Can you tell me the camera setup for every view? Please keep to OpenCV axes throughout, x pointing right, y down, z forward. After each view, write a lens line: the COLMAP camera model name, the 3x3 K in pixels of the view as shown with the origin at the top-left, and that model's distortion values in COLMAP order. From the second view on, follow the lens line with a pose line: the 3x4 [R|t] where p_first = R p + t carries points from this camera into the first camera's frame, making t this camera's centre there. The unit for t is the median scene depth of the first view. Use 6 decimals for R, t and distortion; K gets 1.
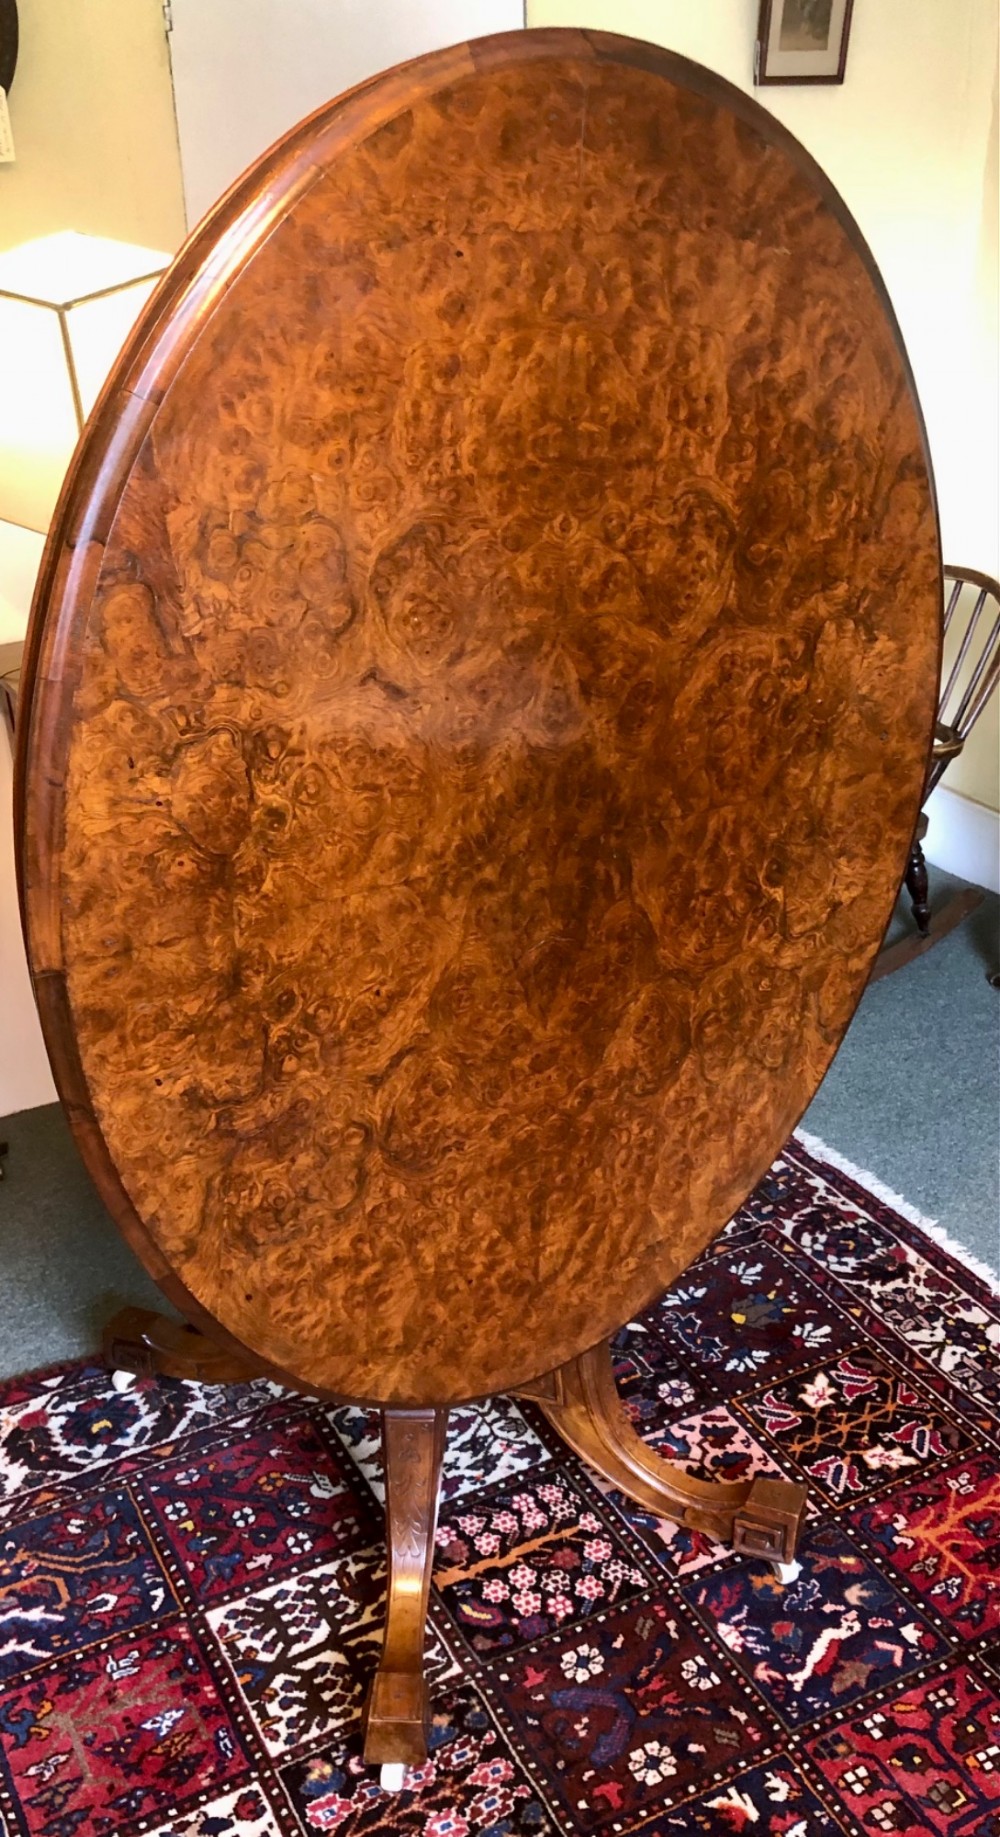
lens RADIAL K [[1760.2, 0, 531.7], [0, 1760.2, 981.6], [0, 0, 1]] dist [0.044787, -0.170516]
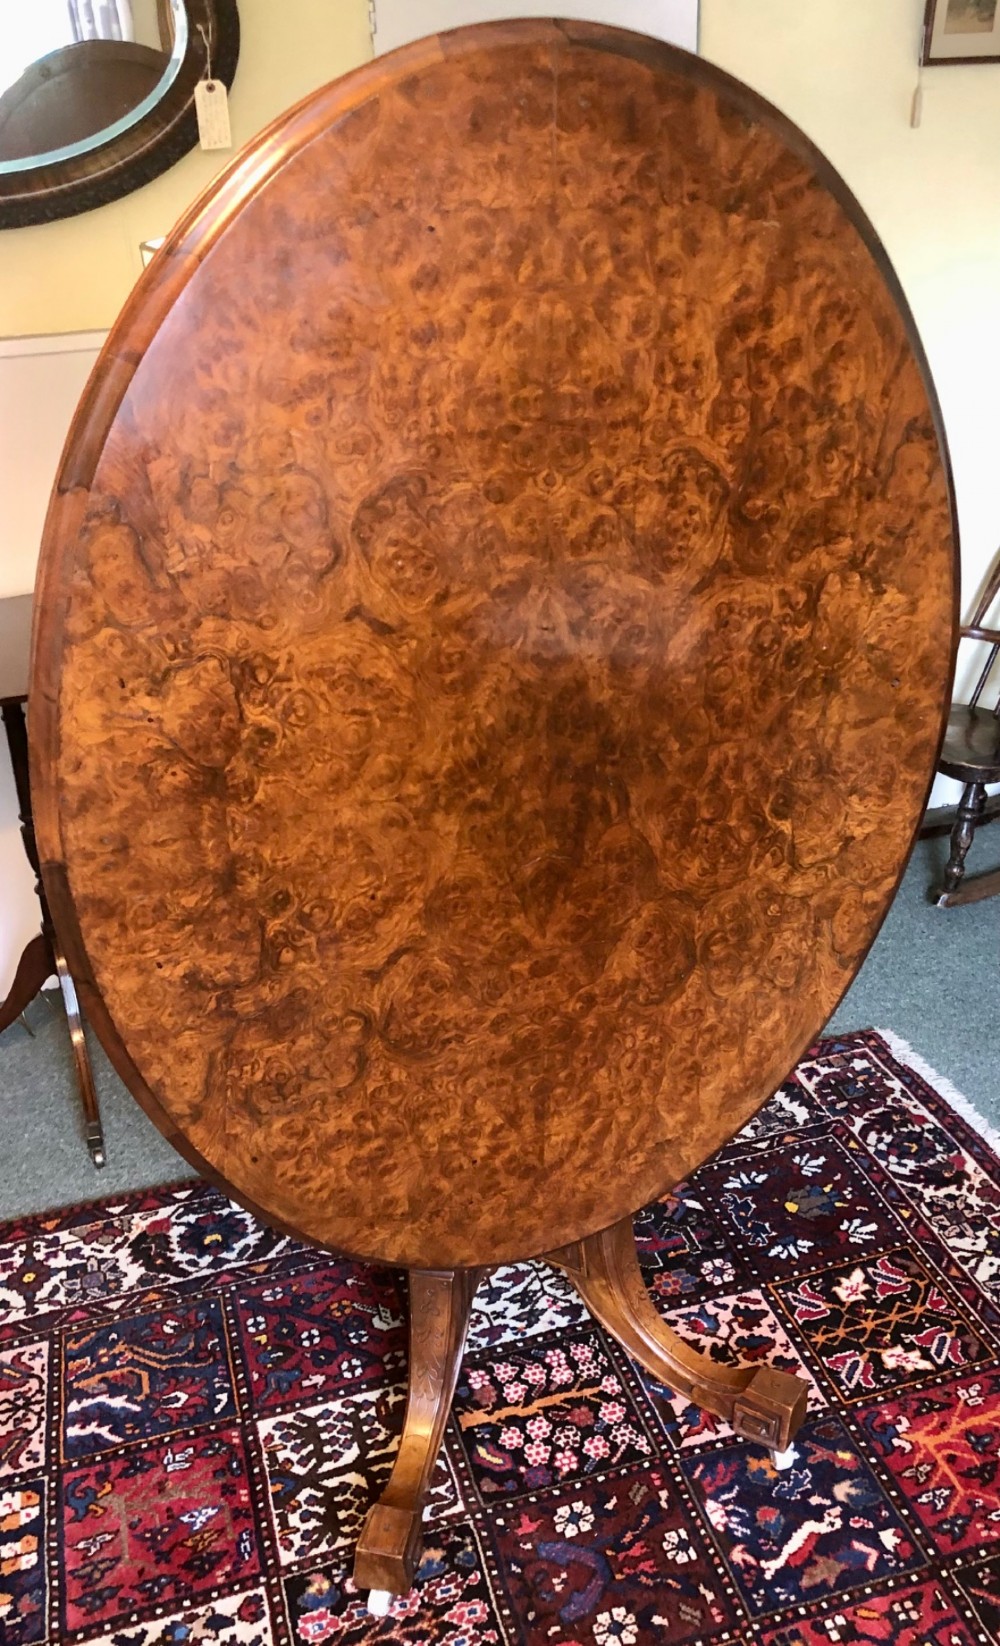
lens RADIAL K [[1524.1, 0, 520.4], [0, 1524.1, 820.8], [0, 0, 1]] dist [-0.028401, 0.080054]
pose [[0.980605, 0.067957, -0.183834, 0.134568], [-0.070348, 0.997501, -0.006508, -0.032109], [0.182932, 0.019314, 0.982936, 0.066085]]
